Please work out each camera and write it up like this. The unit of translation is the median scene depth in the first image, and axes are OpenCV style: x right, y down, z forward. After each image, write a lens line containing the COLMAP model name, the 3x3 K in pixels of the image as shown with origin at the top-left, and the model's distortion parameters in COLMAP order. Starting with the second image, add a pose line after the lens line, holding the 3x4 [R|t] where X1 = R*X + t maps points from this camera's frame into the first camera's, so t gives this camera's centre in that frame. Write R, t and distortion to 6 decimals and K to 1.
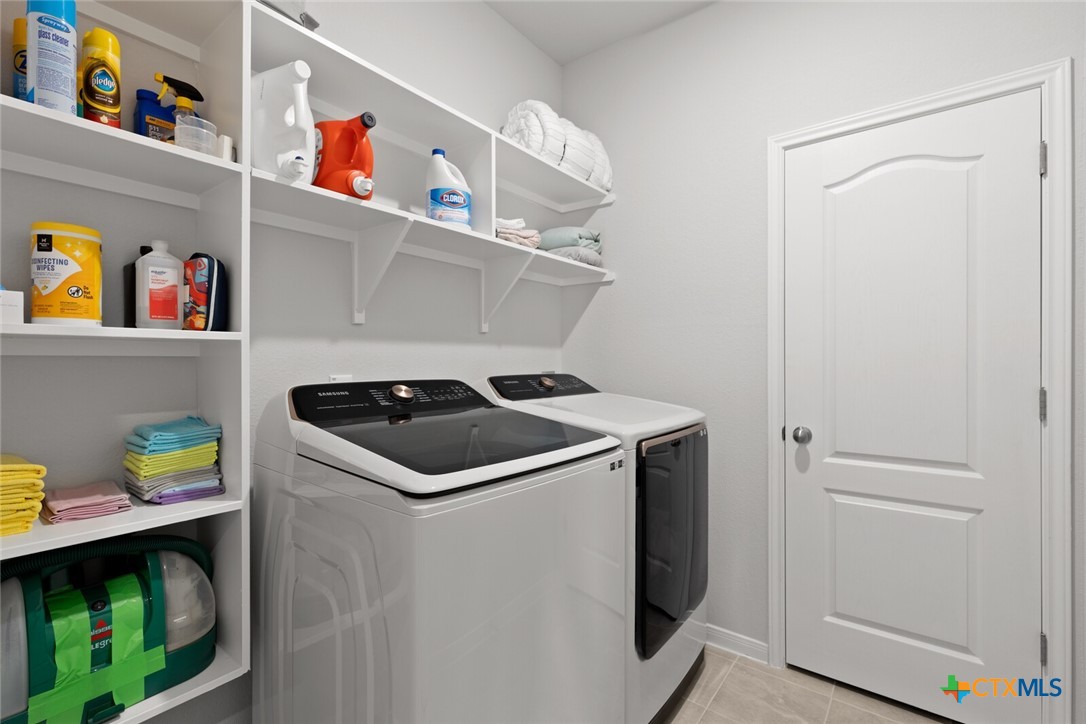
lens RADIAL K [[496.0, 0, 541.7], [0, 496.0, 361.3], [0, 0, 1]] dist [0.008883, 0.000143]
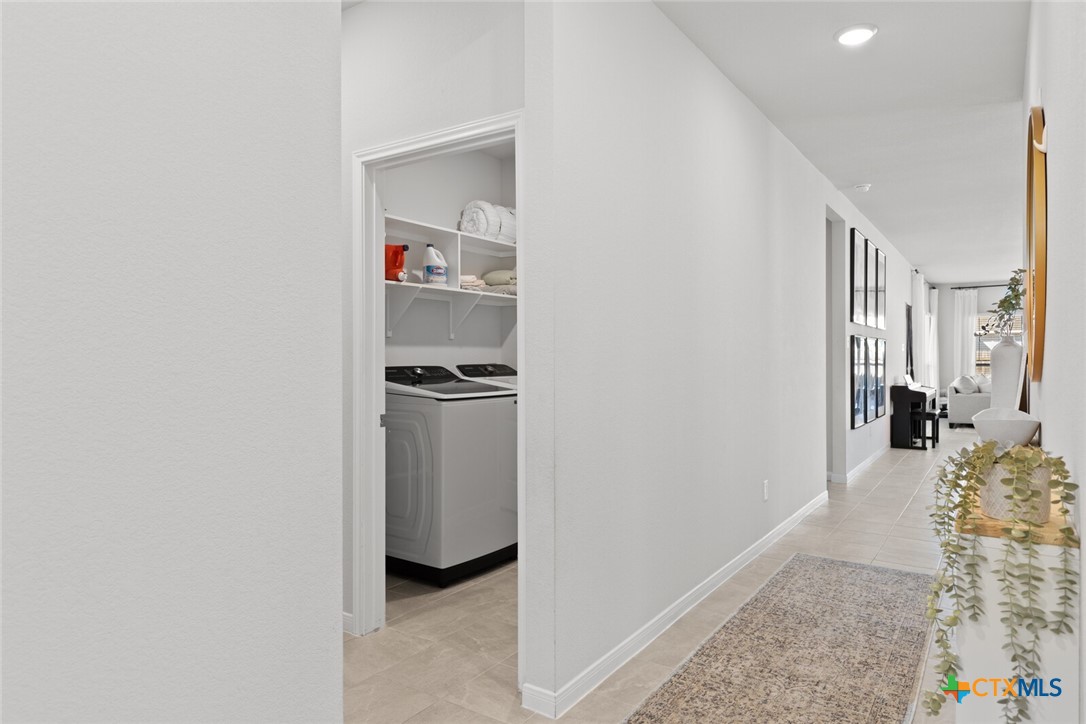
lens RADIAL K [[671.2, 0, 546.9], [0, 671.2, 362.8], [0, 0, 1]] dist [-0.004021, 0.002081]
pose [[0.997459, -0.003271, 0.071173, 0.048623], [0.002763, 0.999970, 0.007236, 0.006457], [-0.071194, -0.007021, 0.997438, -1.501691]]
